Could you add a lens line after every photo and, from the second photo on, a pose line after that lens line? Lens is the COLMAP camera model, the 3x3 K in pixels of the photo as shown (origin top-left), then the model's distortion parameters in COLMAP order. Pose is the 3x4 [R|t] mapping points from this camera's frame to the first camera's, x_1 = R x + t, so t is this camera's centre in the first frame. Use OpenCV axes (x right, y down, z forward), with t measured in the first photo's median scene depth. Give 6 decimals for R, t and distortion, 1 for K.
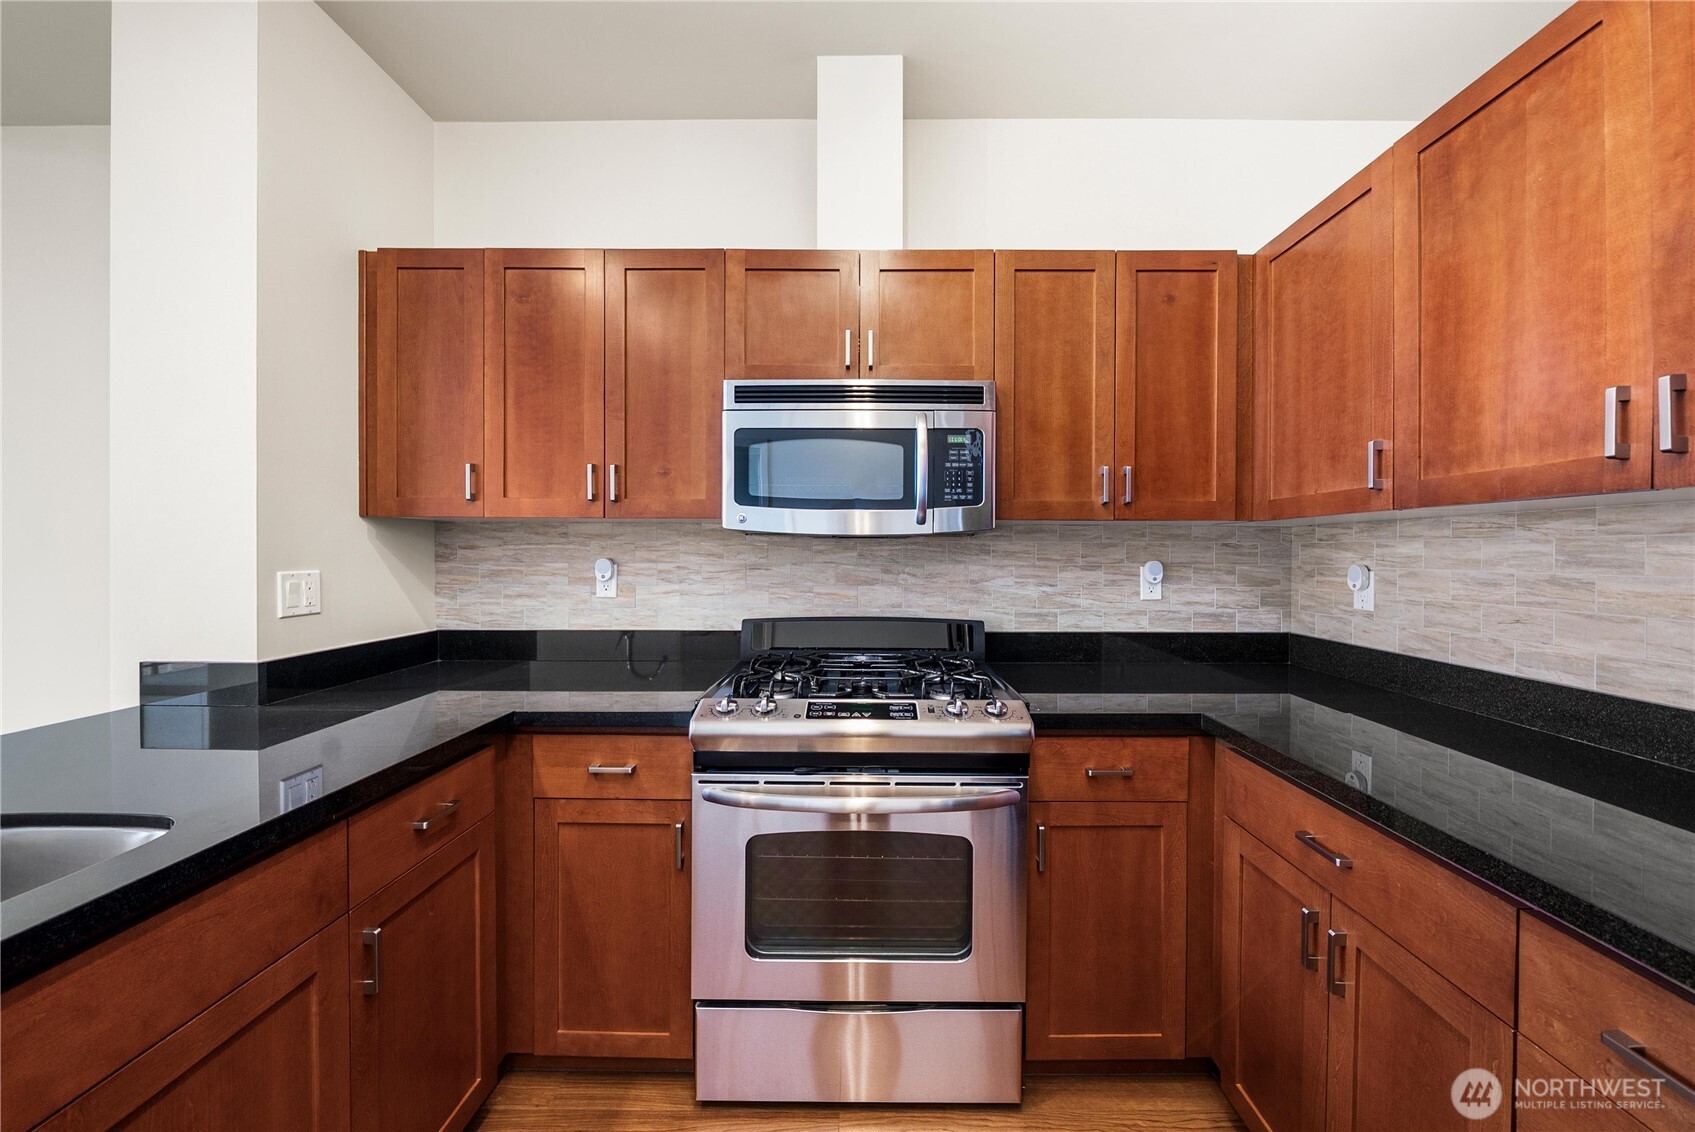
lens RADIAL K [[607.2, 0, 864.4], [0, 607.2, 558.3], [0, 0, 1]] dist [-0.004910, 0.000130]
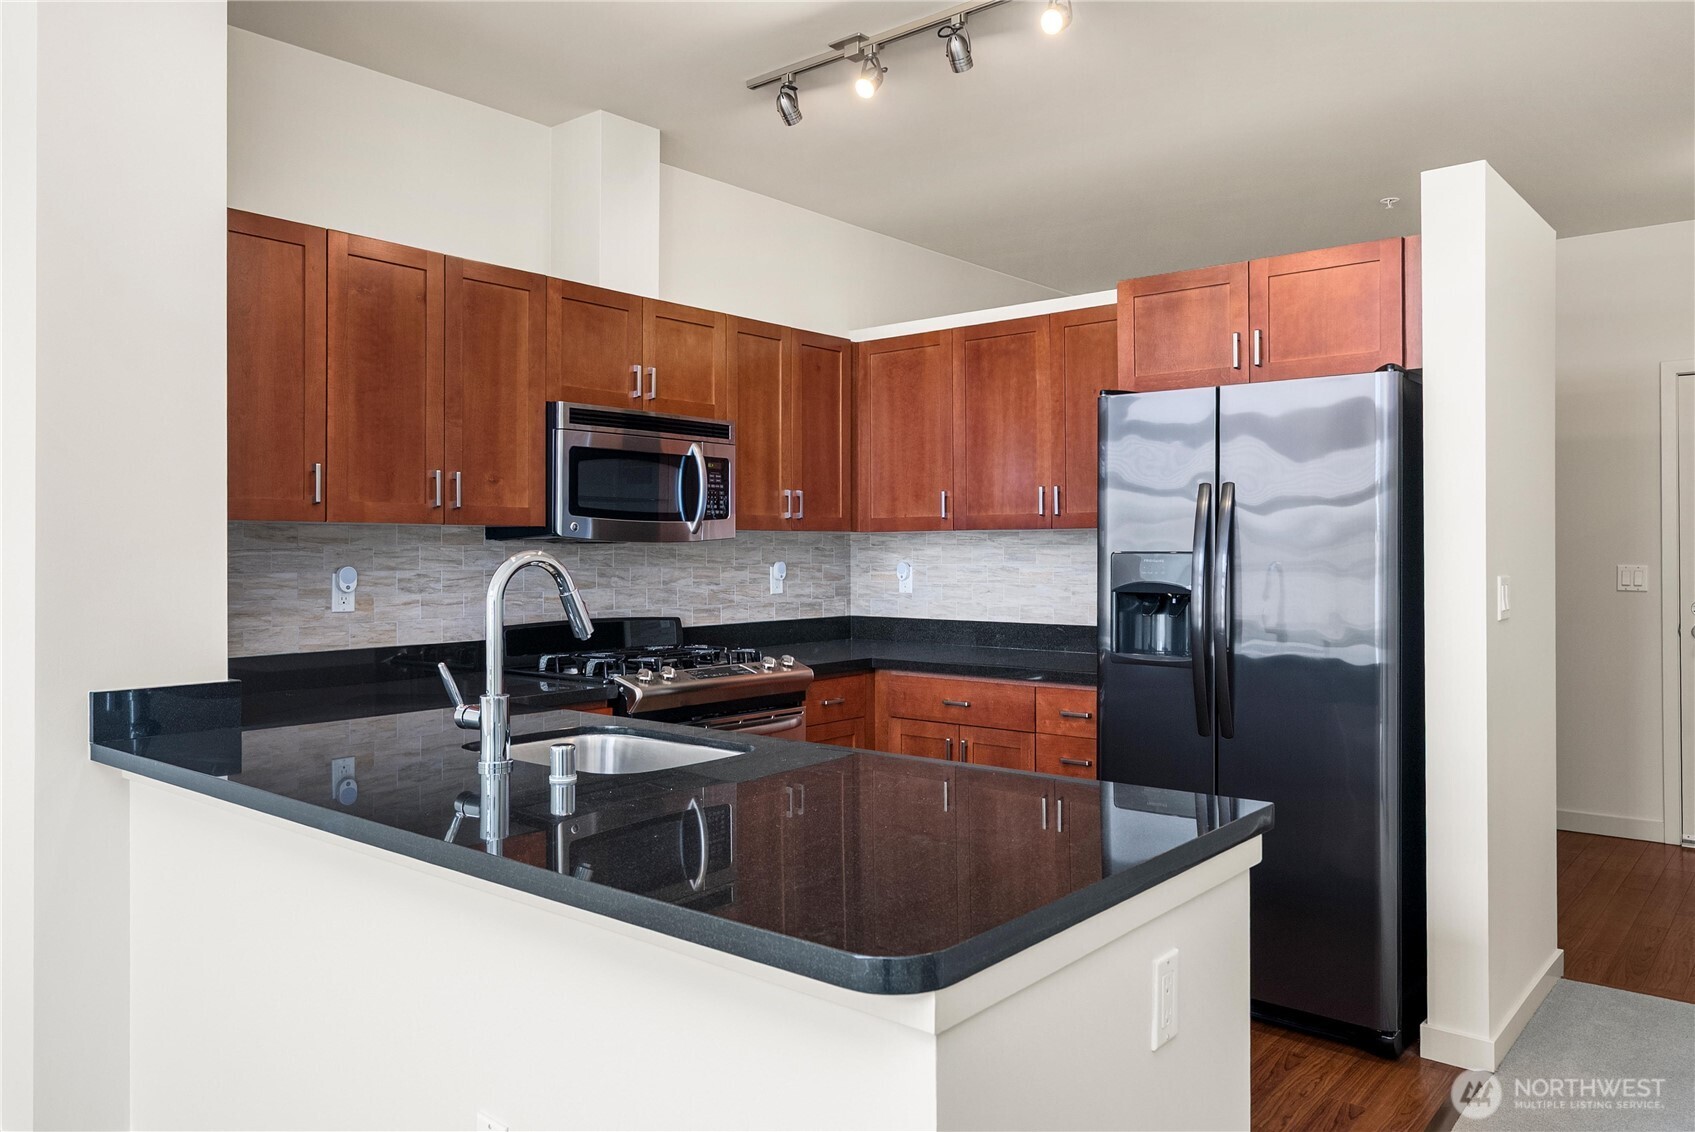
lens RADIAL K [[1173.4, 0, 842.6], [0, 1173.4, 559.4], [0, 0, 1]] dist [-0.004301, -0.000392]
pose [[0.644064, -0.010376, 0.764901, -1.473090], [0.013395, 0.999908, 0.002284, -0.004951], [-0.764854, 0.008775, 0.644144, -0.729716]]
